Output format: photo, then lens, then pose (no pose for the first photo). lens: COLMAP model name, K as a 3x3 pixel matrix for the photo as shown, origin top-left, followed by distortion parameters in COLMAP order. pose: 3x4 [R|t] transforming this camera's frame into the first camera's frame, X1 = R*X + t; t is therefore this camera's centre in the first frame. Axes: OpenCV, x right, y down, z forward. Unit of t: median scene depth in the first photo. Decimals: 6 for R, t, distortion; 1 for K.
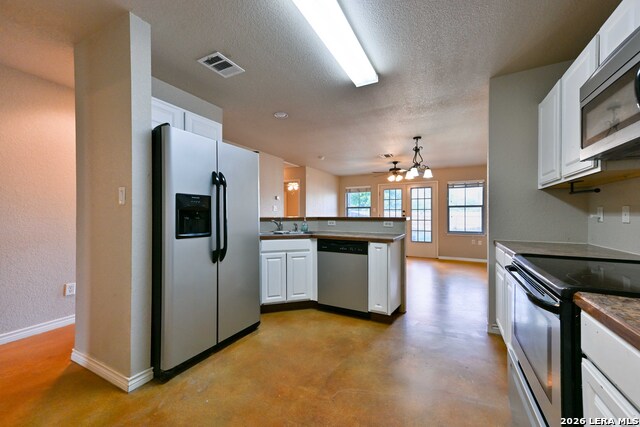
lens RADIAL K [[251.7, 0, 321.5], [0, 251.7, 216.3], [0, 0, 1]] dist [-0.009674, 0.000077]
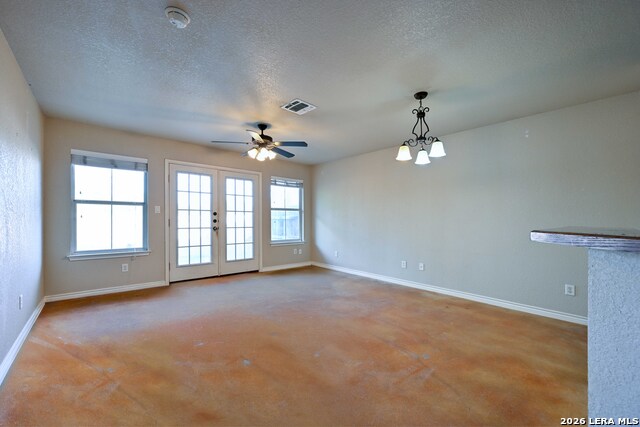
lens RADIAL K [[251.7, 0, 321.0], [0, 251.7, 220.5], [0, 0, 1]] dist [-0.009674, 0.000077]
pose [[0.337435, -0.002674, 0.941345, -0.387594], [-0.001913, 0.999992, 0.003527, -0.015033], [-0.941347, -0.002990, 0.337427, 1.414029]]
